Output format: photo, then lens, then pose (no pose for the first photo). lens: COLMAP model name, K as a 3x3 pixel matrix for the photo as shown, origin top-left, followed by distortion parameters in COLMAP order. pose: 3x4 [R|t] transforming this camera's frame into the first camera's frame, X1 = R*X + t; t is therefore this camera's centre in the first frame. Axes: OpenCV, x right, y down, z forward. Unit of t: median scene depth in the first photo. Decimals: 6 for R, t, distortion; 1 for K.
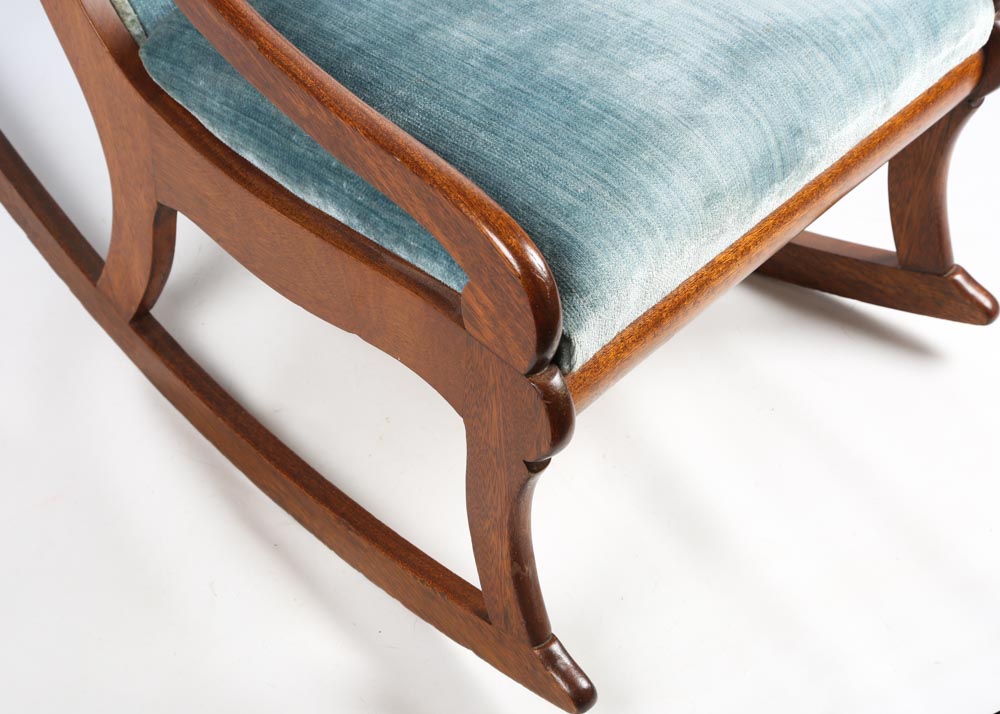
lens RADIAL K [[2025.3, 0, 484.1], [0, 2025.3, 382.8], [0, 0, 1]] dist [0.221536, 0.000000]
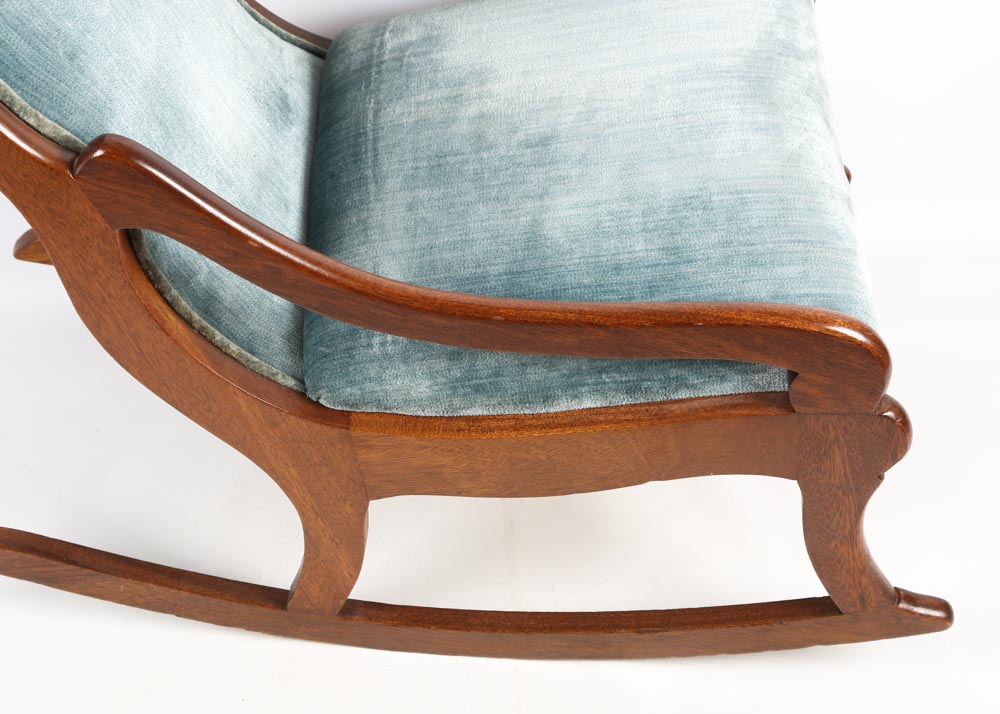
lens RADIAL K [[1757.4, 0, 492.4], [0, 1757.4, 384.8], [0, 0, 1]] dist [0.172981, 0.000000]
pose [[0.737489, -0.581380, 0.343668, -0.432578], [0.567168, 0.809420, 0.152182, -0.265795], [-0.366647, 0.082685, 0.926678, 0.123853]]
